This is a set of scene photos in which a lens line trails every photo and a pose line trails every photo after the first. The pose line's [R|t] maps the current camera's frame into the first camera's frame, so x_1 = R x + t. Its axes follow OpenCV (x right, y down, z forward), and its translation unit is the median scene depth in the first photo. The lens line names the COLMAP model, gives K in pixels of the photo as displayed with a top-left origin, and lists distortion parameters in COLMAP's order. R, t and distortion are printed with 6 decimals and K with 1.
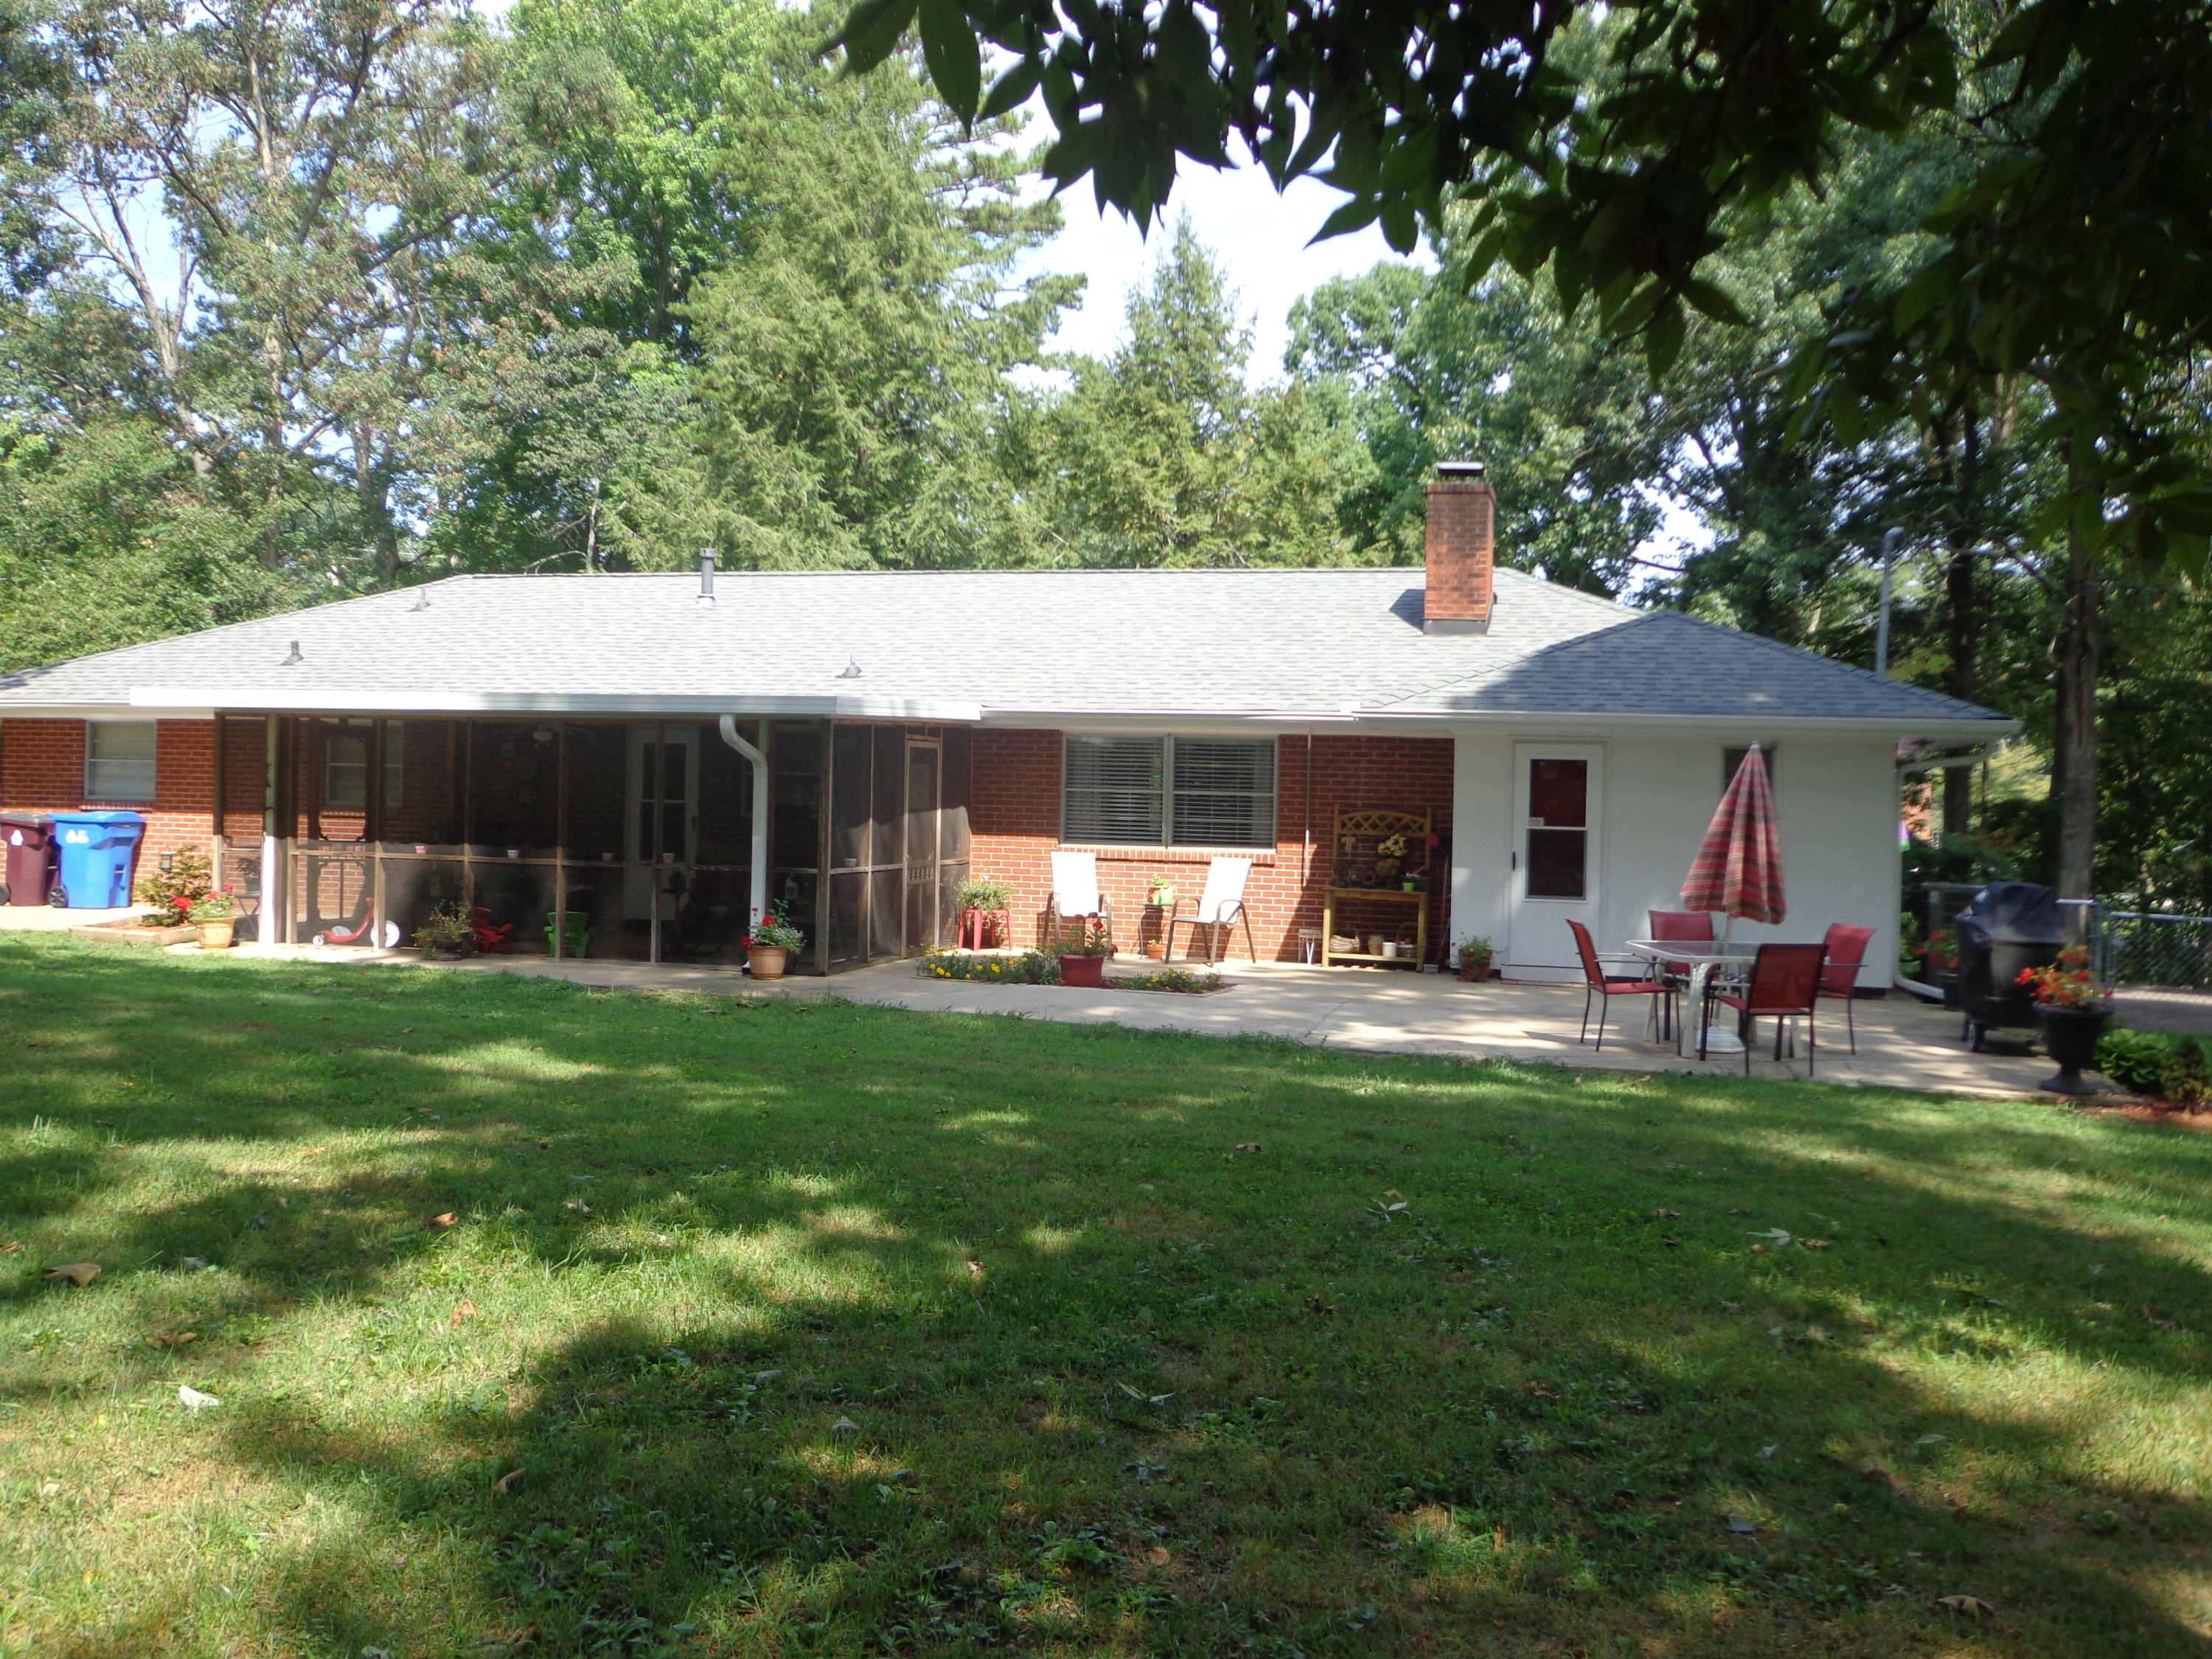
lens RADIAL K [[1921.9, 0, 1100.3], [0, 1921.9, 834.2], [0, 0, 1]] dist [-0.043196, 0.047253]
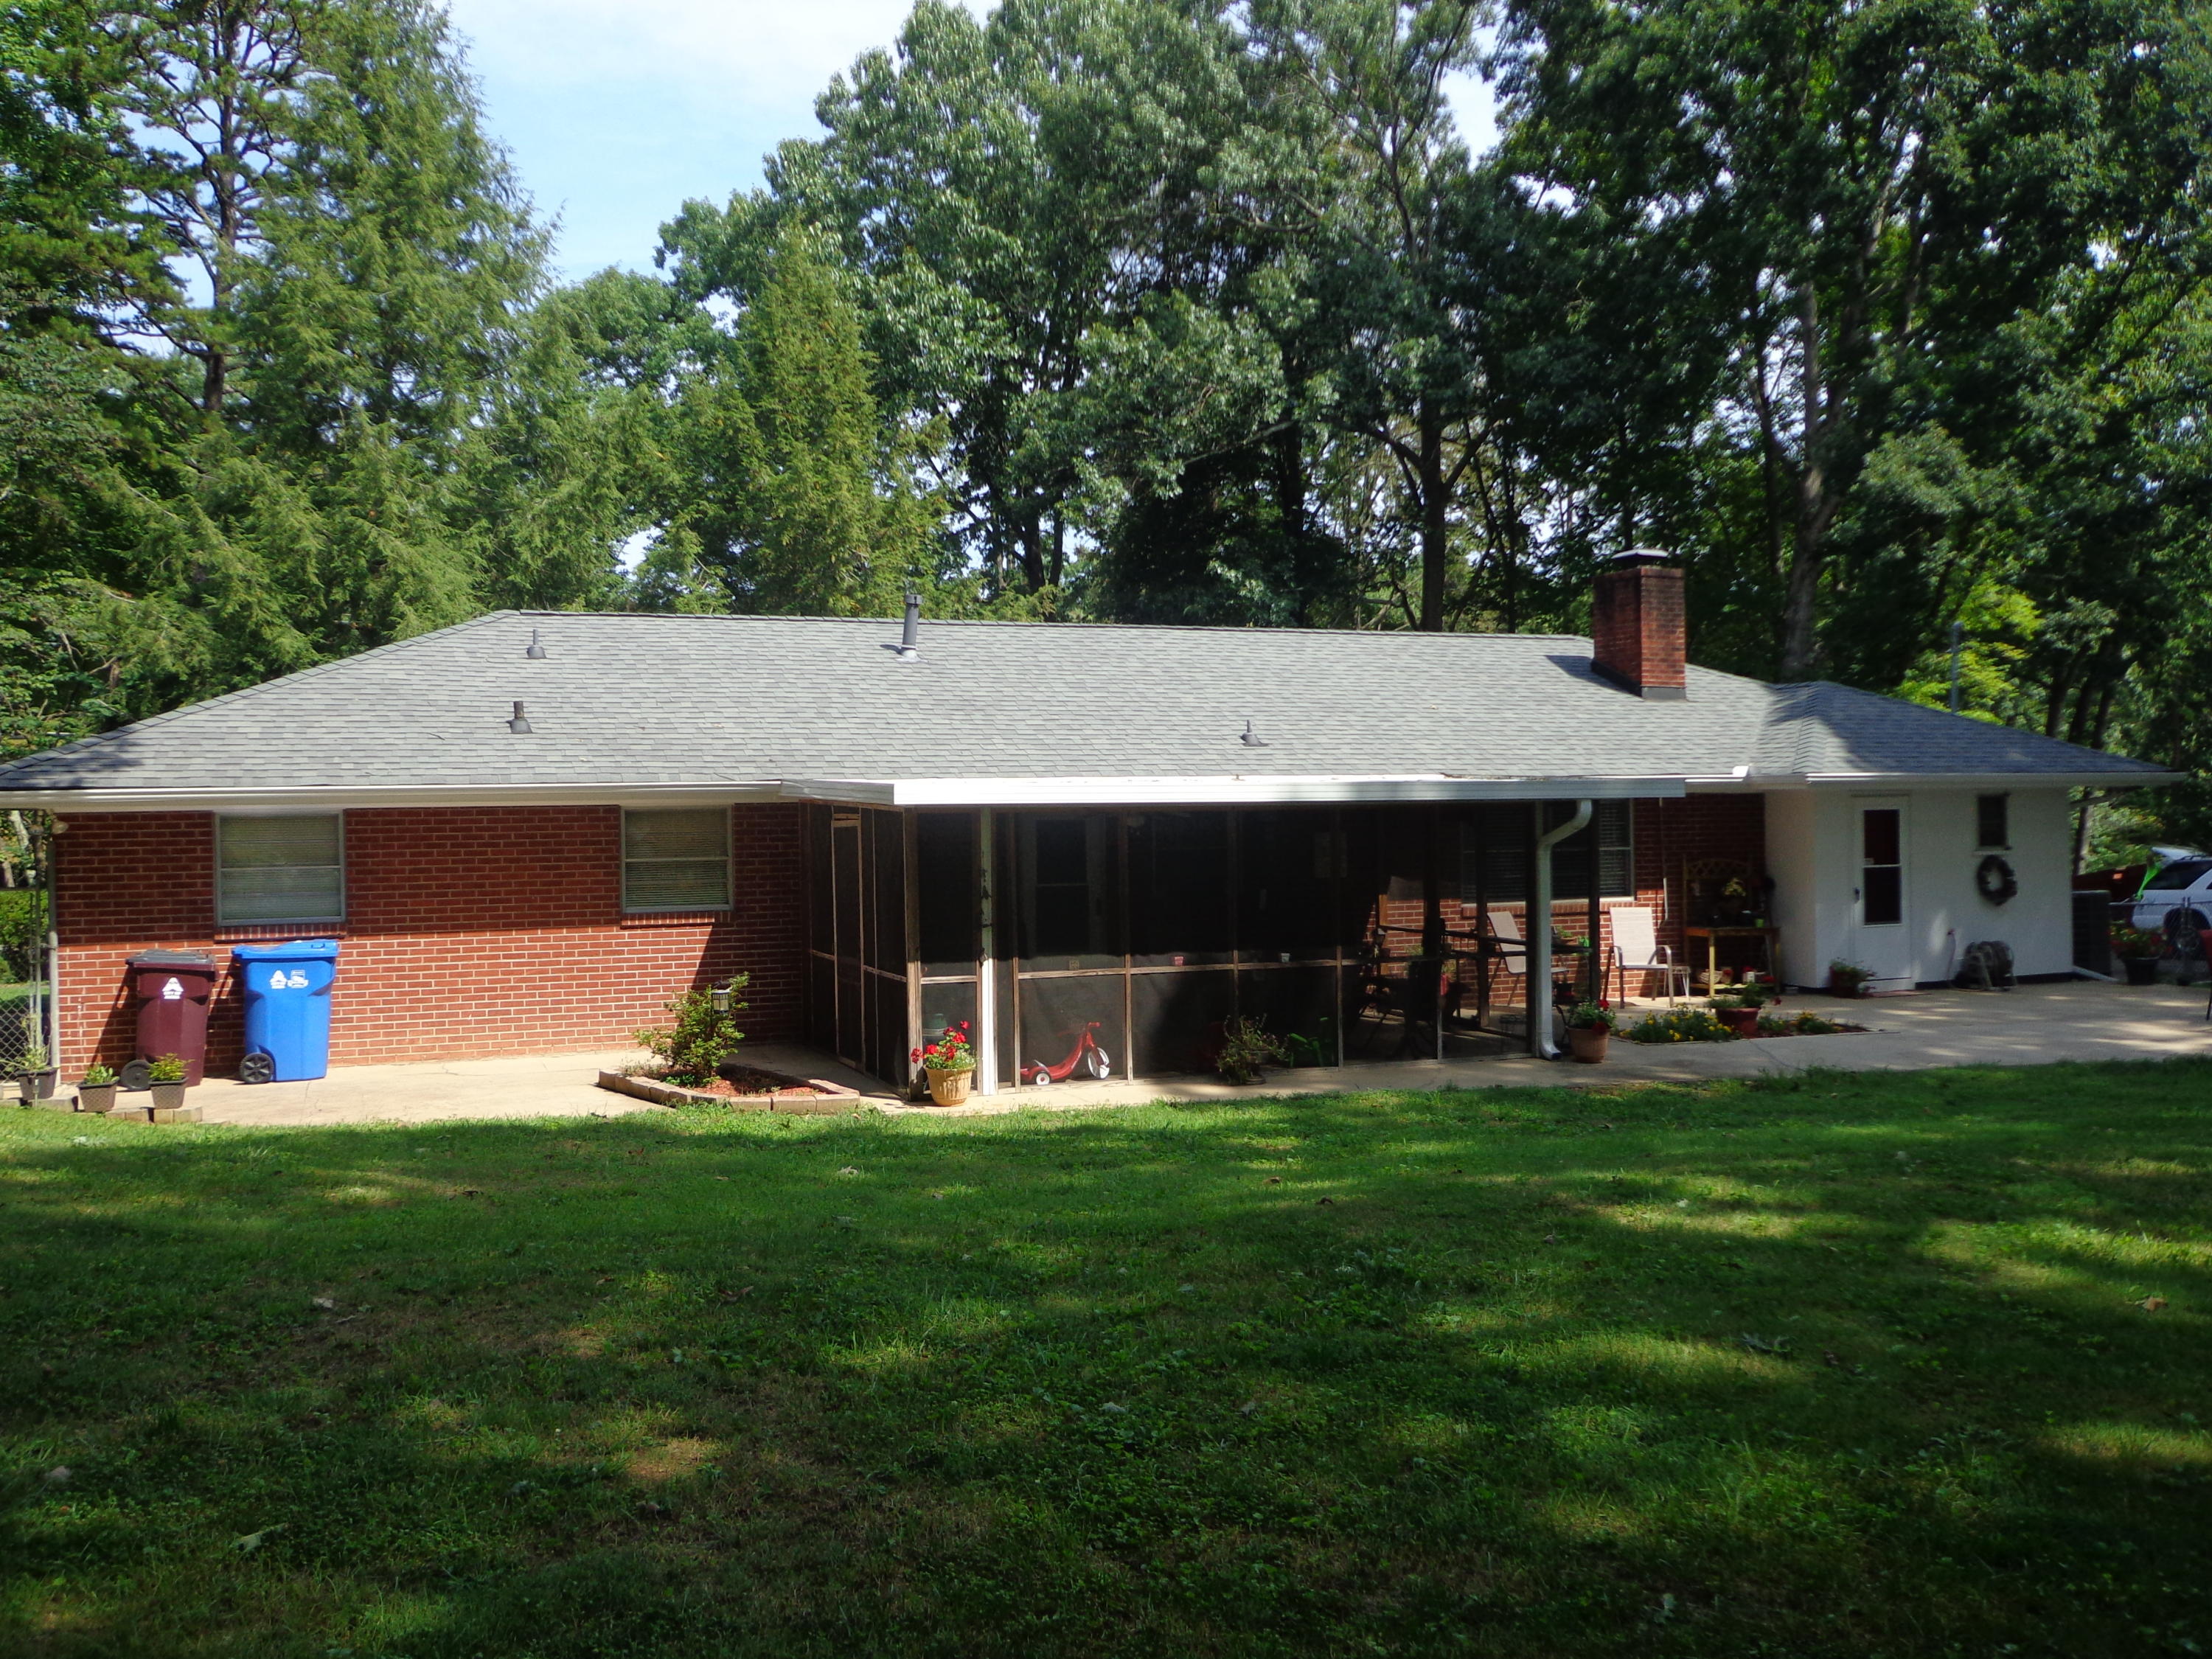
lens RADIAL K [[1921.9, 0, 1101.0], [0, 1921.9, 823.9], [0, 0, 1]] dist [-0.043196, 0.047253]
pose [[0.809454, -0.039010, 0.585886, -0.809817], [0.042848, 0.999055, 0.007322, -0.055827], [-0.585617, 0.019177, 0.810361, 0.286659]]
